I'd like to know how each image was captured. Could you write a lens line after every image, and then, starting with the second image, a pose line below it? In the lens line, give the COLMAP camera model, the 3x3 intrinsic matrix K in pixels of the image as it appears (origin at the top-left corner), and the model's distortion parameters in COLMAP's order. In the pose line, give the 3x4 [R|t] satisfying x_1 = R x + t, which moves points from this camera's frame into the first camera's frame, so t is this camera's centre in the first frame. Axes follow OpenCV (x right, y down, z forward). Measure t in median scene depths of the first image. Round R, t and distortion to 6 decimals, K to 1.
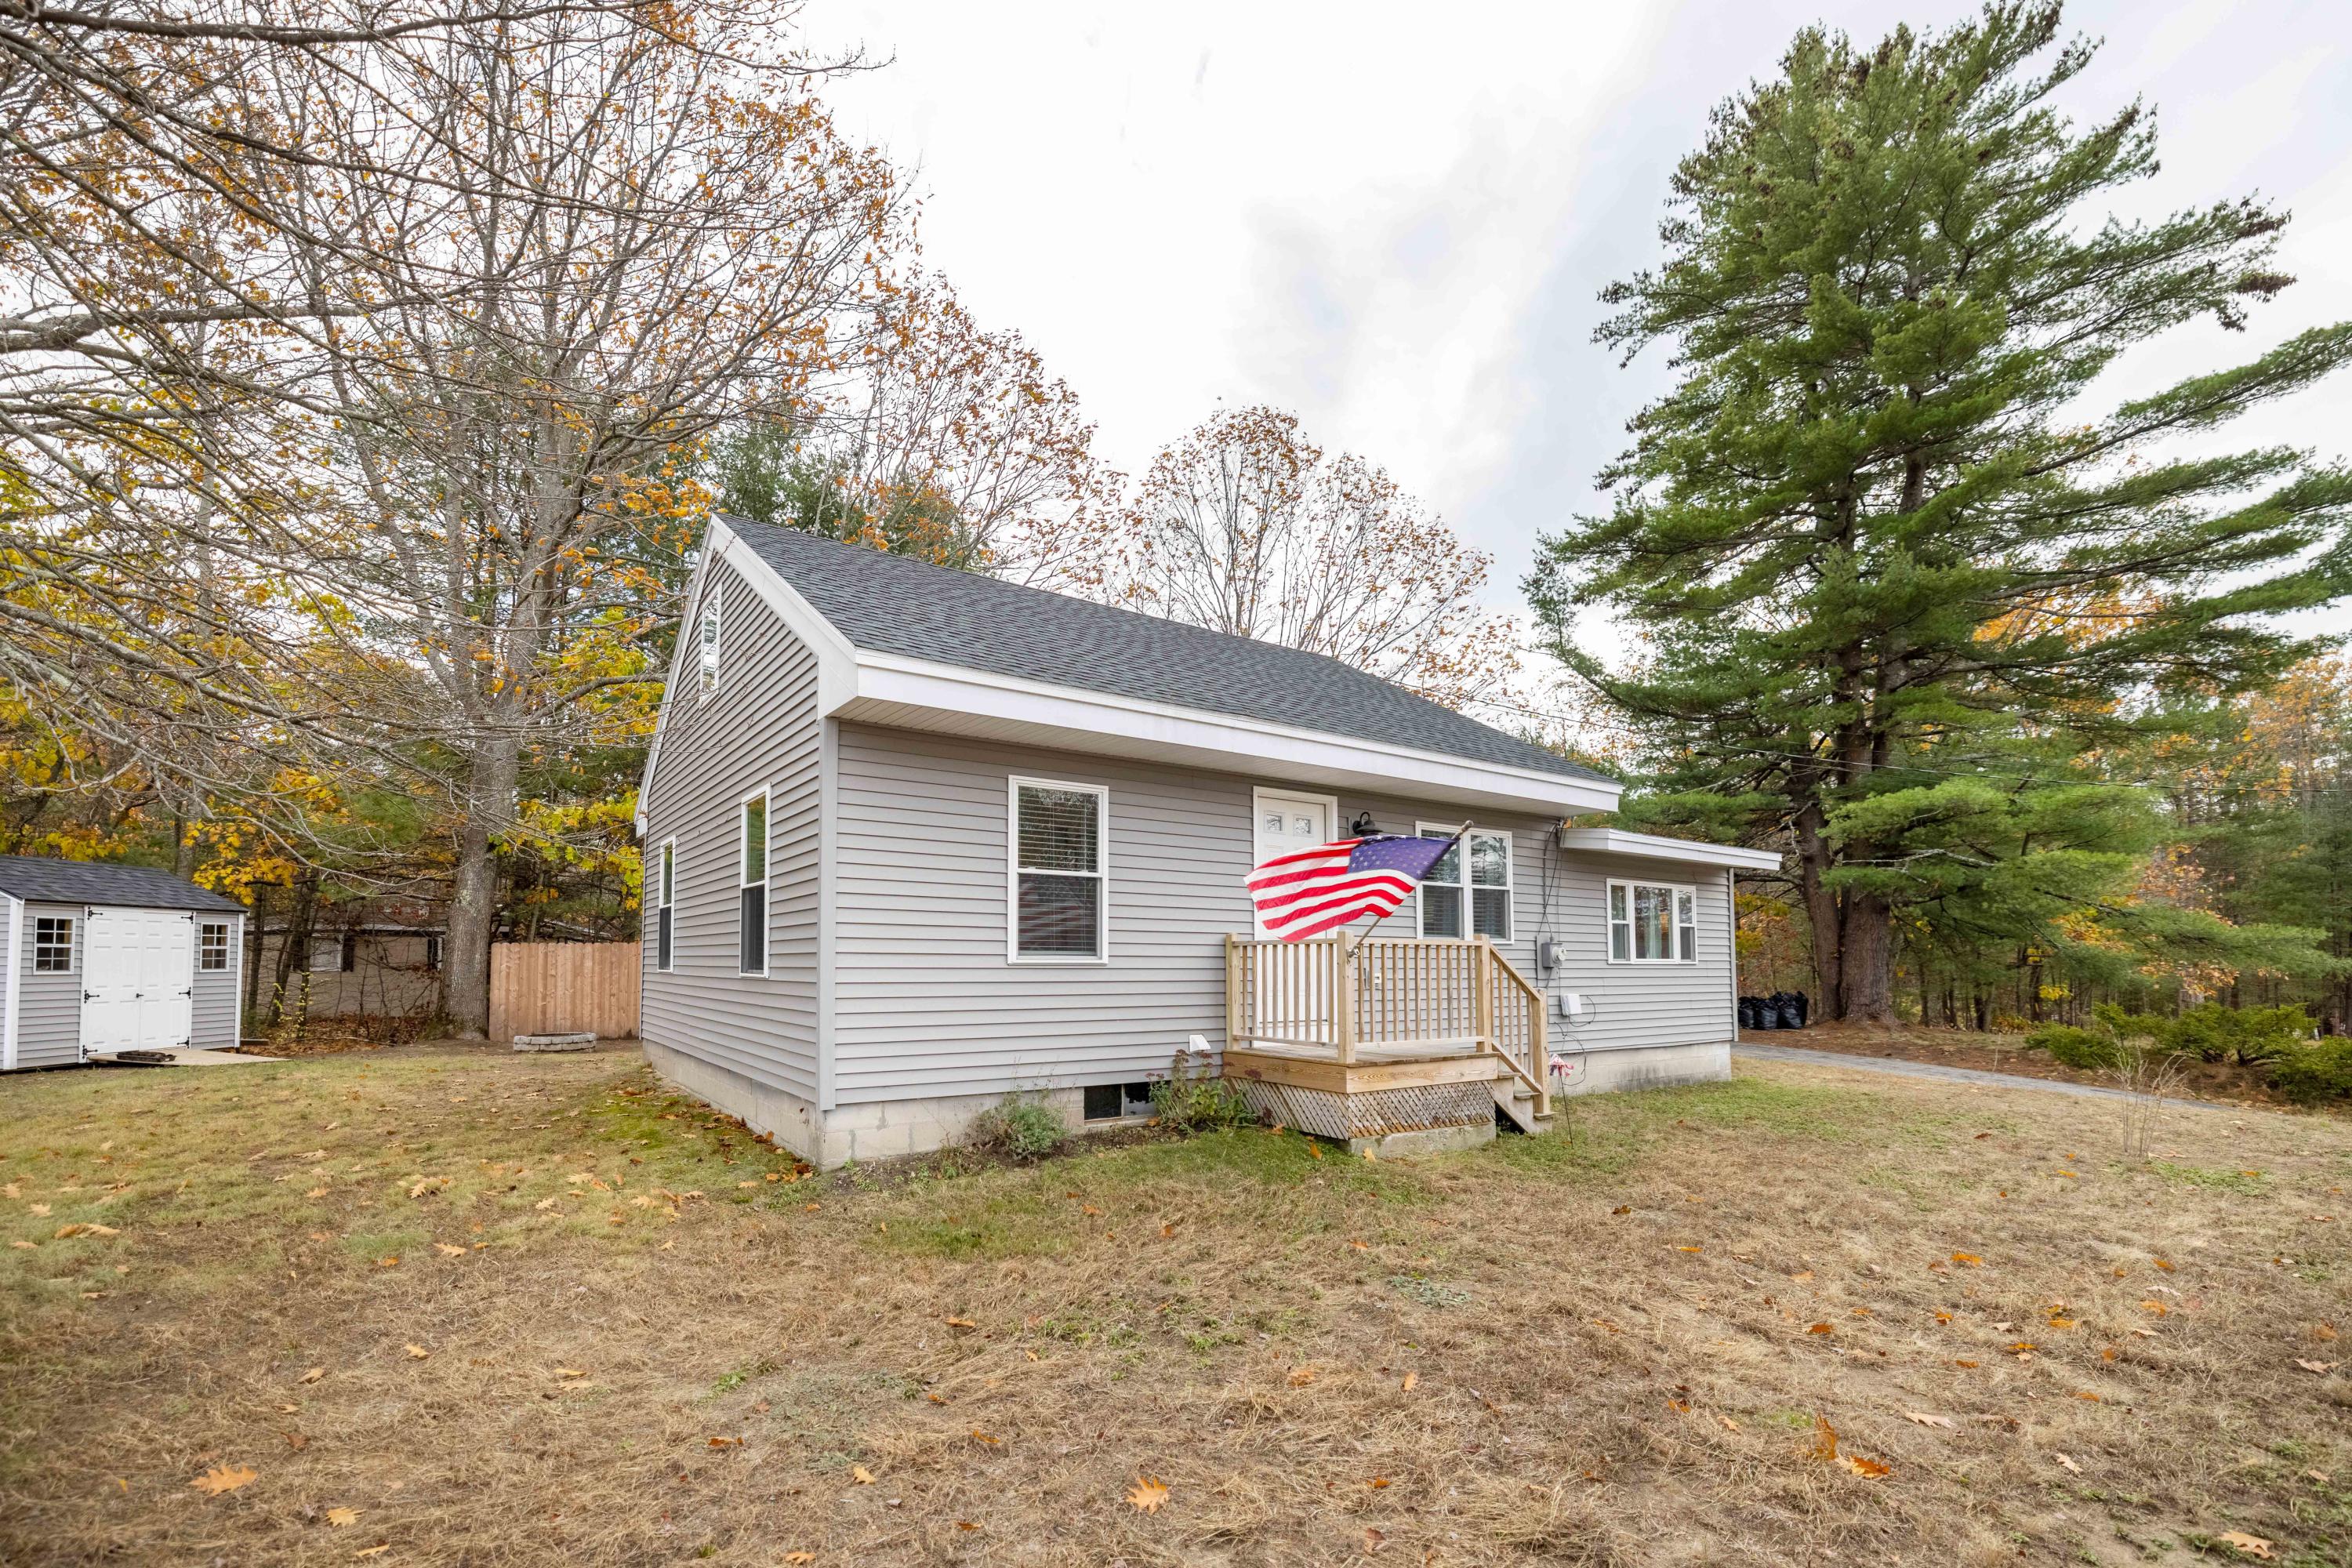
lens RADIAL K [[979.8, 0, 1173.7], [0, 979.8, 782.9], [0, 0, 1]] dist [-0.001524, -0.000279]
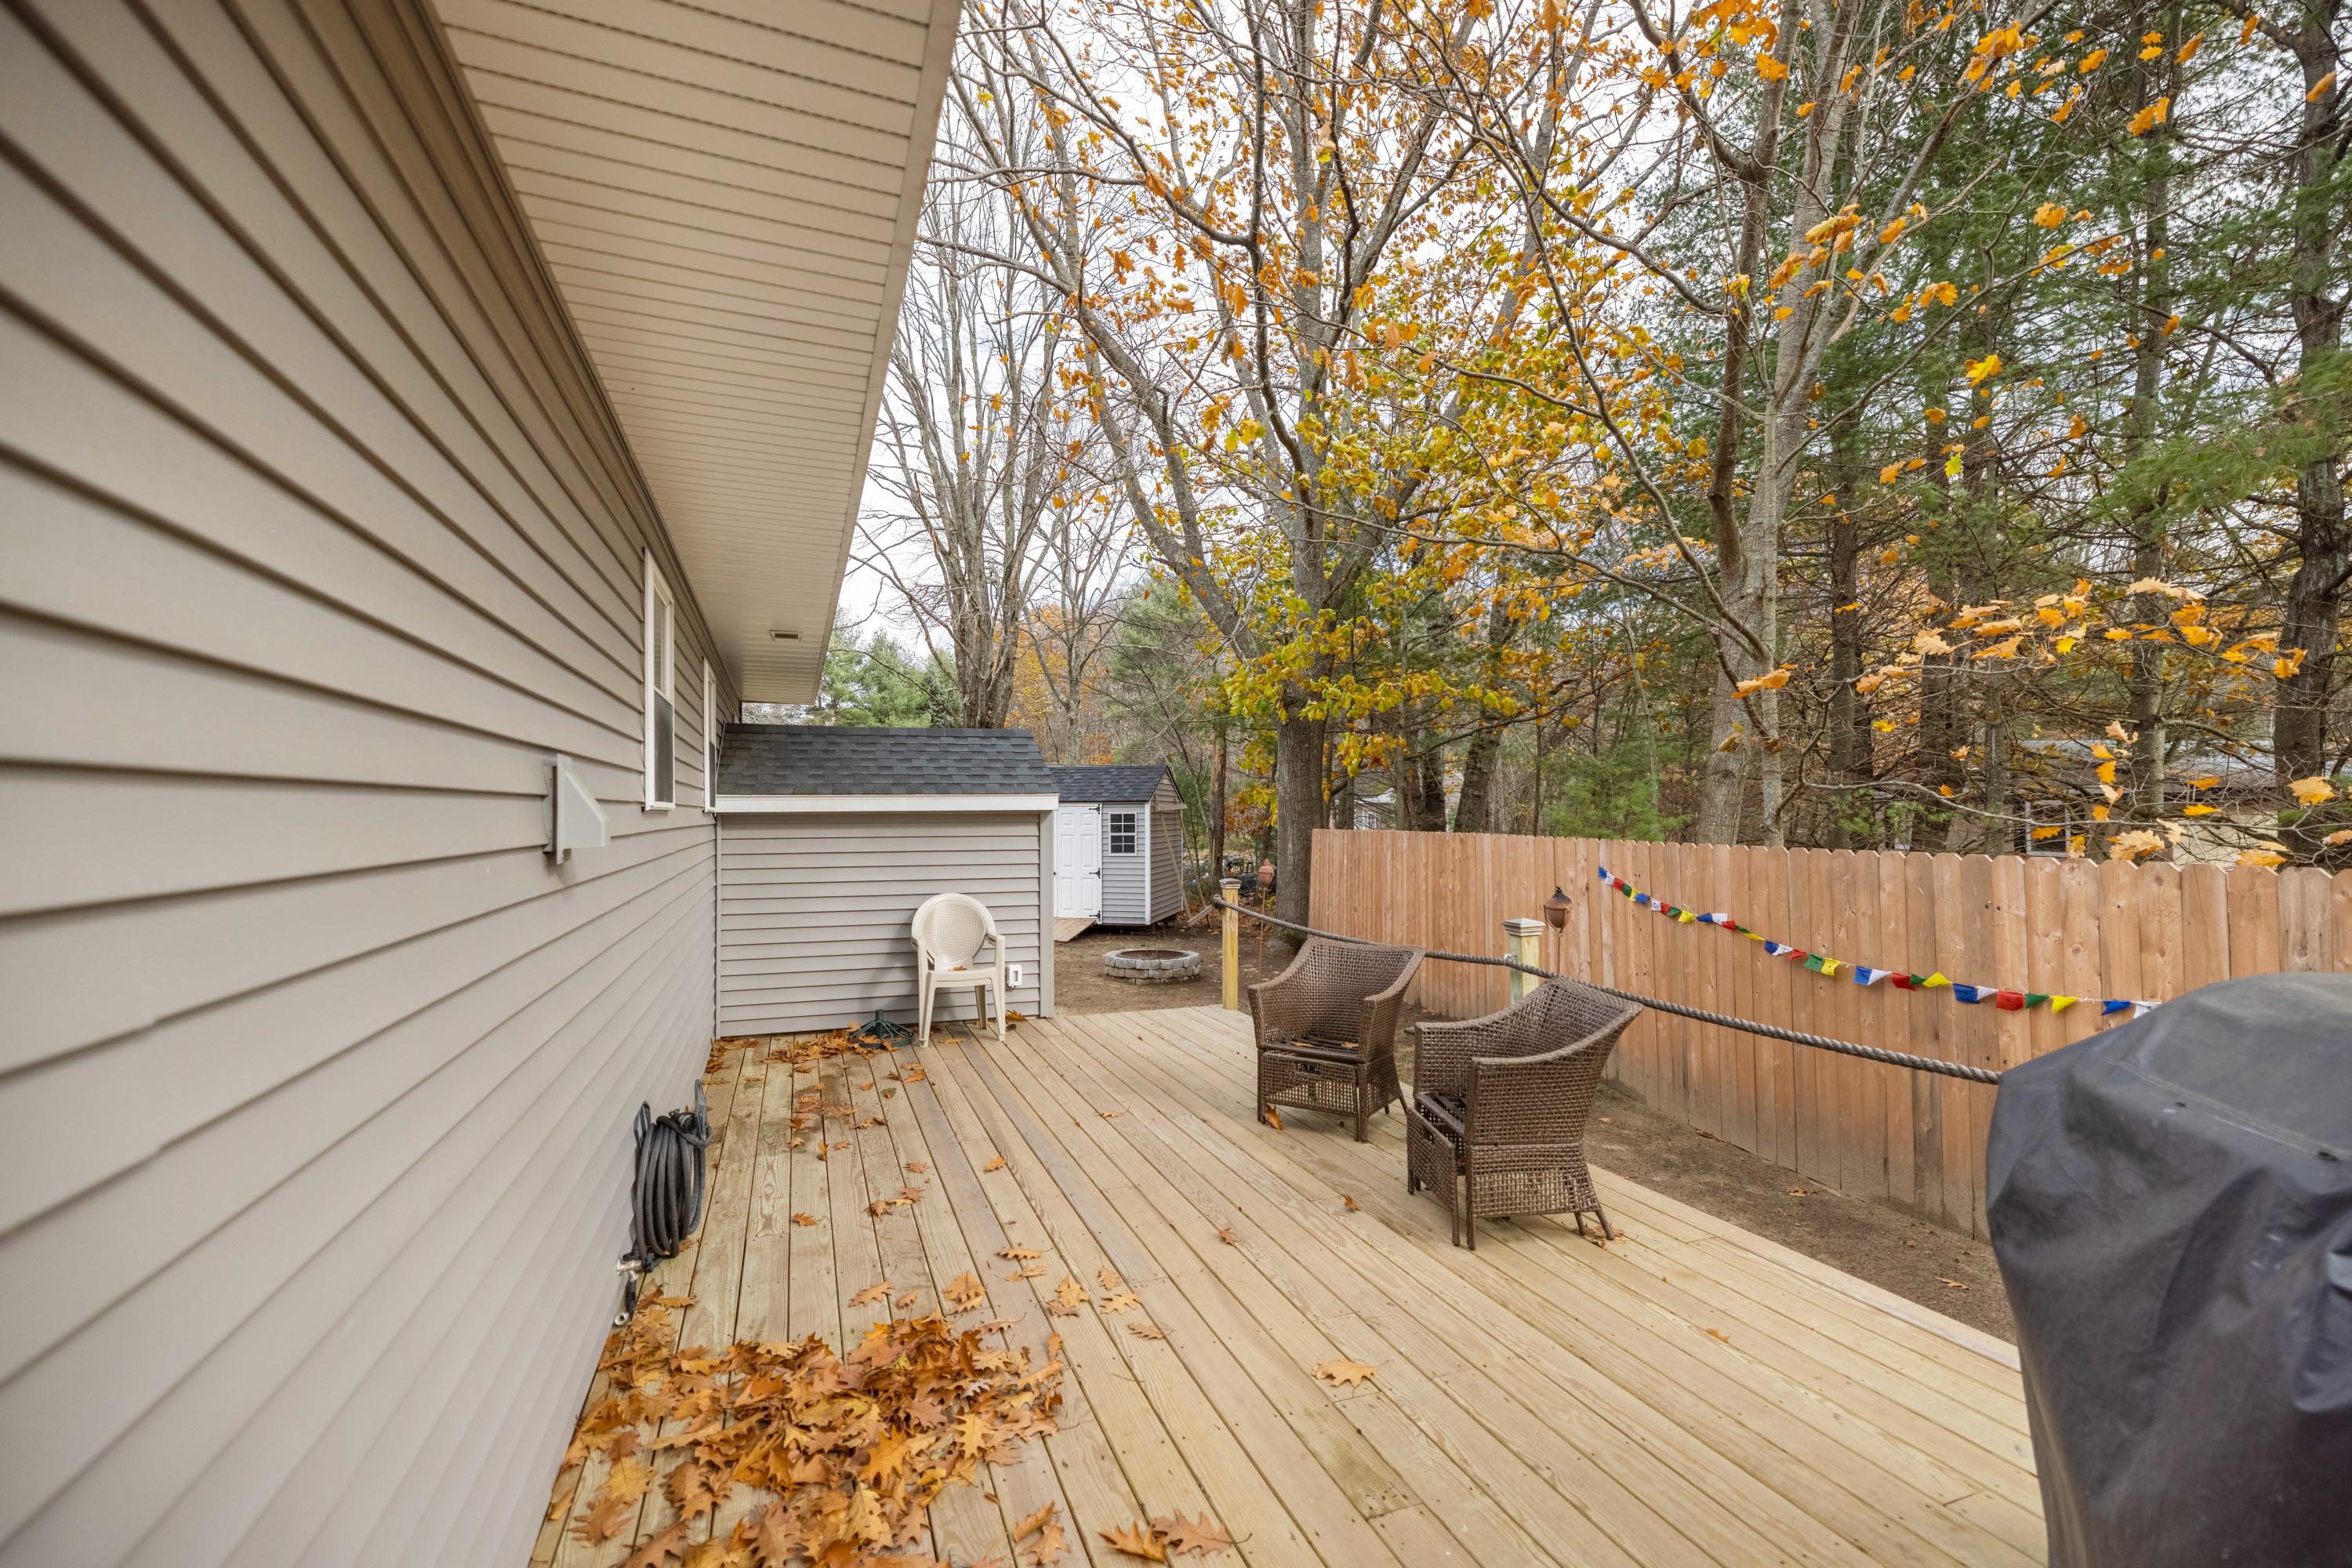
lens RADIAL K [[979.8, 0, 1170.1], [0, 979.8, 791.7], [0, 0, 1]] dist [-0.001524, -0.000279]
pose [[-0.262546, -0.019724, -0.964718, 0.093056], [0.174143, 0.982406, -0.067479, 0.213301], [0.949075, -0.185715, -0.254492, 1.396734]]
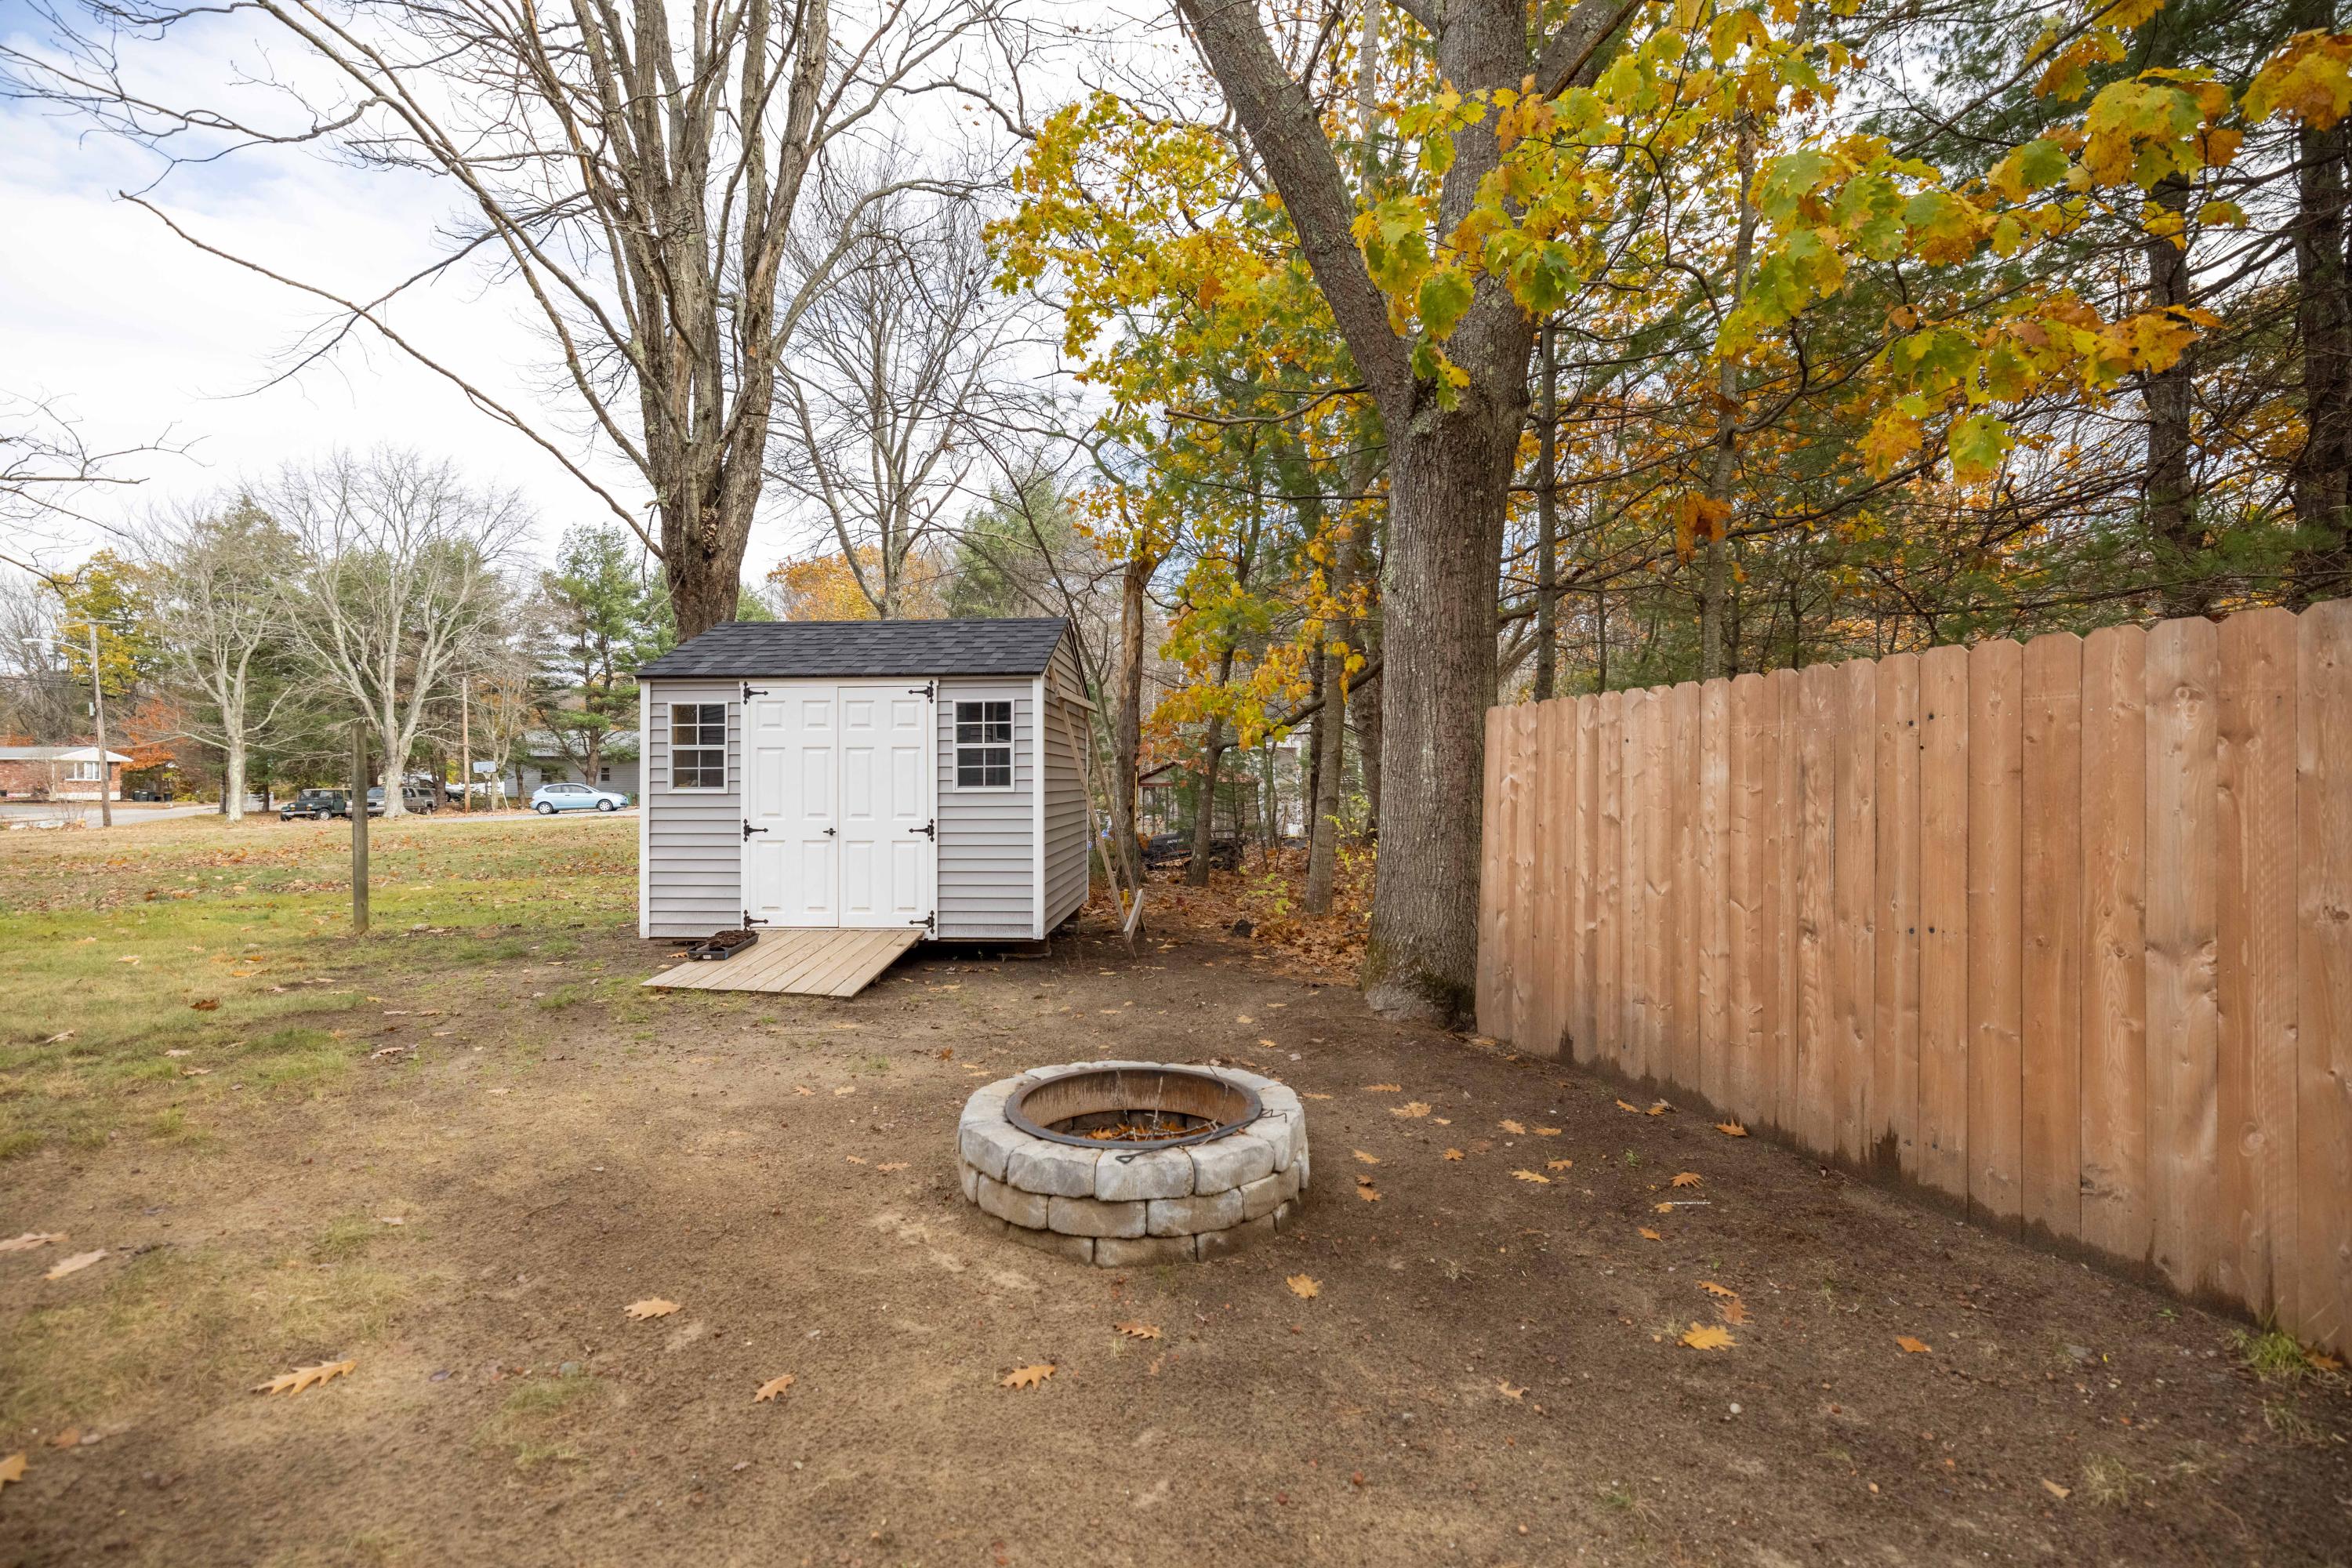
lens RADIAL K [[979.8, 0, 1181.4], [0, 979.8, 772.6], [0, 0, 1]] dist [-0.001524, -0.000279]
pose [[-0.082275, -0.002202, -0.996607, -0.488947], [0.180130, 0.983495, -0.017044, 0.217842], [0.980196, -0.180921, -0.080521, 1.184545]]
